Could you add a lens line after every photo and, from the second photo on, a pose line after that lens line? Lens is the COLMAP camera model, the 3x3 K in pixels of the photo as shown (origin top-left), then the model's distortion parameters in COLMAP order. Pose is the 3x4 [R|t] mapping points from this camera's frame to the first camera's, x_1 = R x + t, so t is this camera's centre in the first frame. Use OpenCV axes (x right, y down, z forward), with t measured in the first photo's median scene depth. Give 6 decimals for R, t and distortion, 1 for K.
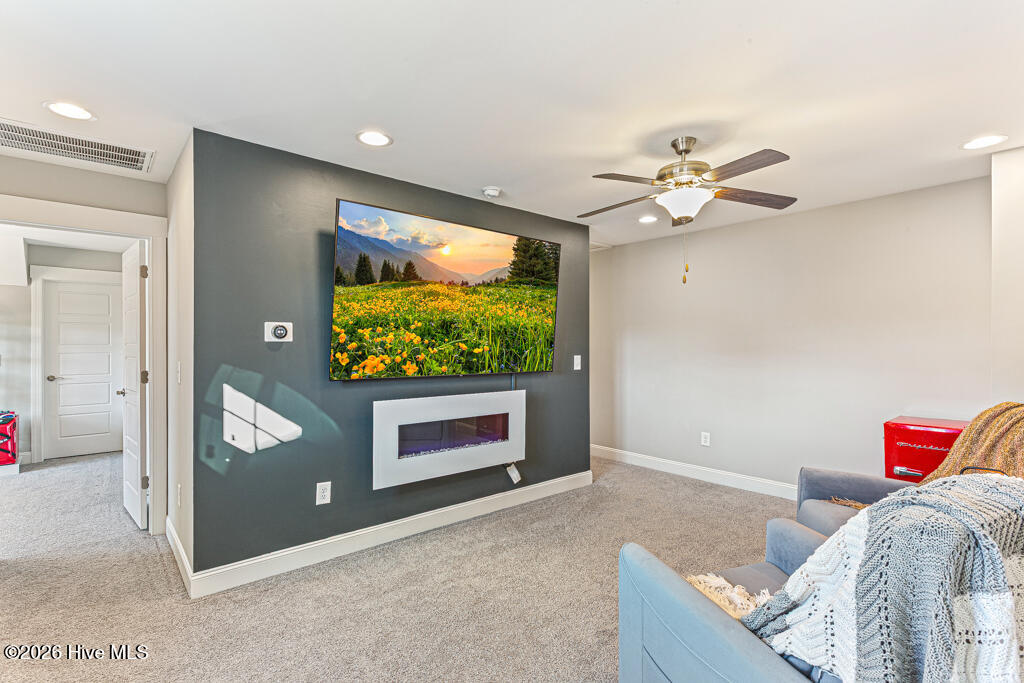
lens RADIAL K [[496.0, 0, 510.0], [0, 496.0, 345.6], [0, 0, 1]] dist [0.002889, 0.000354]
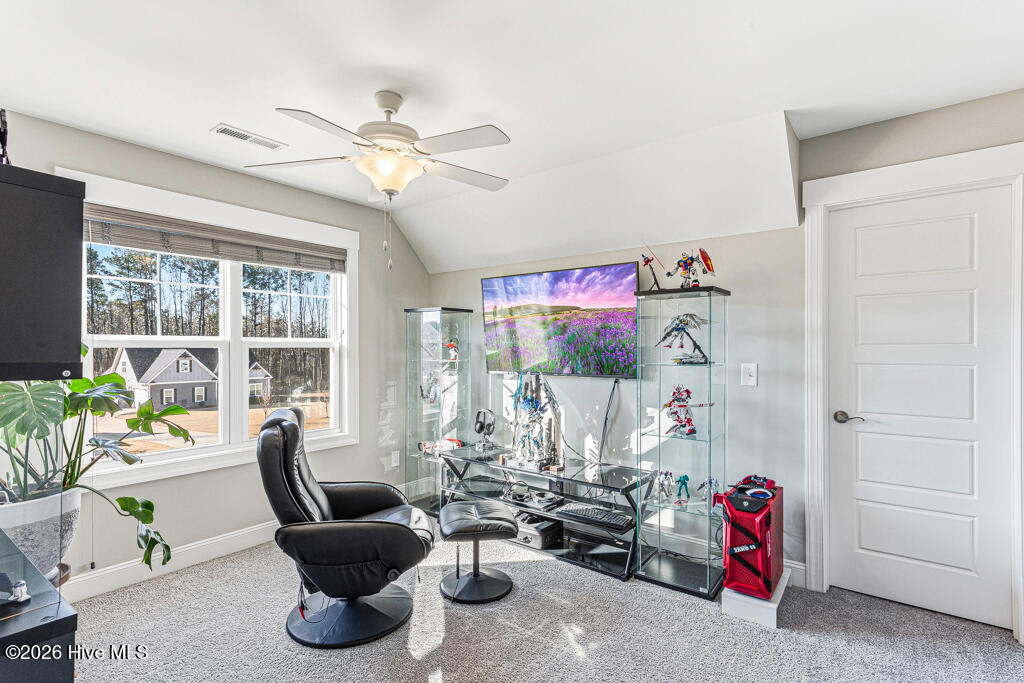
lens RADIAL K [[496.0, 0, 510.0], [0, 496.0, 345.6], [0, 0, 1]] dist [0.002889, 0.000354]
pose [[0.210591, -0.002114, -0.977572, -0.548048], [-0.001438, 0.999996, -0.002472, 0.000141], [0.977573, 0.001926, 0.210587, 0.616002]]
